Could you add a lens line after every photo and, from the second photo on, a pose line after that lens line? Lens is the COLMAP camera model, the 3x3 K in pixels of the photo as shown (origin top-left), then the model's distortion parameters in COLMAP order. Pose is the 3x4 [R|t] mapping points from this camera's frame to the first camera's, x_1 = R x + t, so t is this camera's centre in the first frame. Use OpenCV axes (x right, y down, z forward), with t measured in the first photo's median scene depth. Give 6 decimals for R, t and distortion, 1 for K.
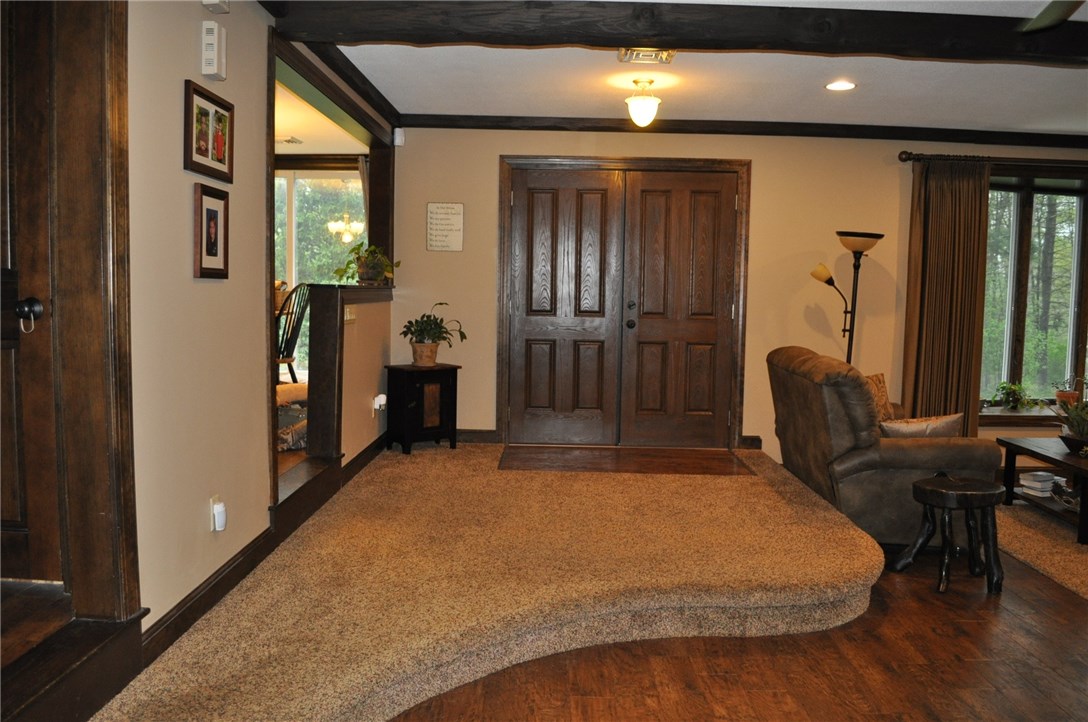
lens RADIAL K [[861.0, 0, 544.0], [0, 861.0, 361.0], [0, 0, 1]] dist [-0.075052, 0.002972]
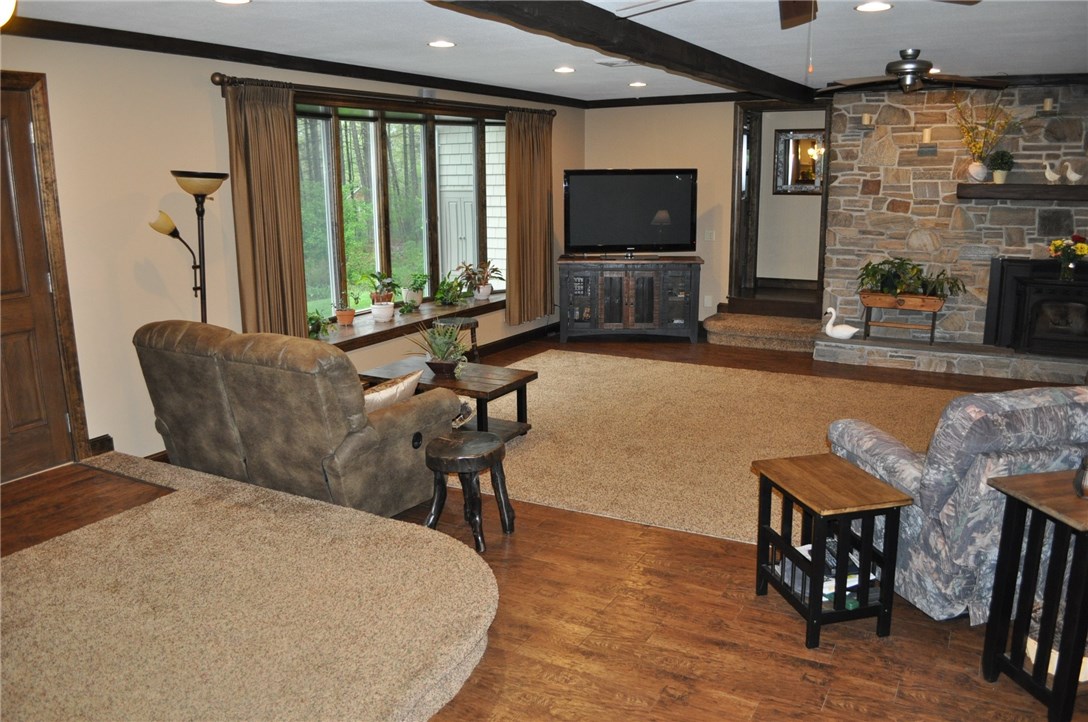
lens RADIAL K [[861.0, 0, 544.0], [0, 861.0, 361.0], [0, 0, 1]] dist [-0.075052, 0.002972]
pose [[0.469518, -0.213222, 0.856790, -0.294130], [0.090538, 0.976914, 0.193501, -0.128327], [-0.878268, -0.013280, 0.477984, 0.383298]]
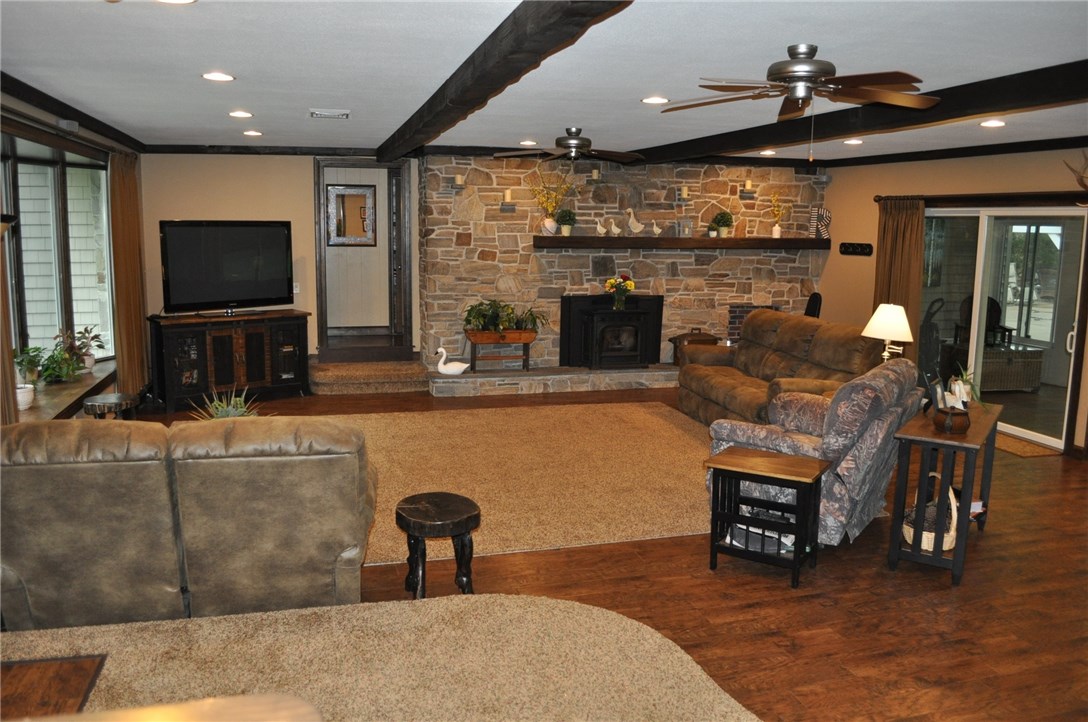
lens RADIAL K [[861.0, 0, 544.0], [0, 861.0, 361.0], [0, 0, 1]] dist [-0.075052, 0.002972]
pose [[-0.283077, -0.172486, 0.943460, -0.399227], [0.058033, 0.978813, 0.196361, -0.183219], [-0.957340, 0.110337, -0.267069, 1.016668]]
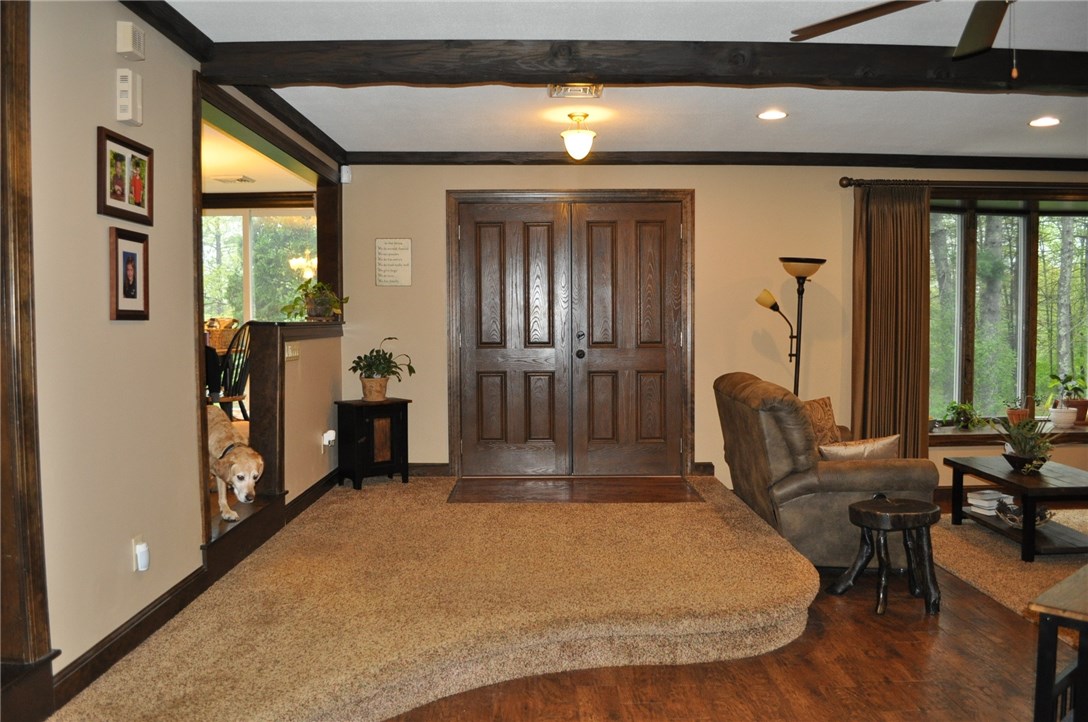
lens RADIAL K [[861.0, 0, 544.0], [0, 861.0, 361.0], [0, 0, 1]] dist [-0.075052, 0.002972]
pose [[0.999533, -0.024037, 0.018859, 0.053802], [0.024688, 0.999079, -0.035083, -0.000806], [-0.017998, 0.035532, 0.999206, -0.007804]]
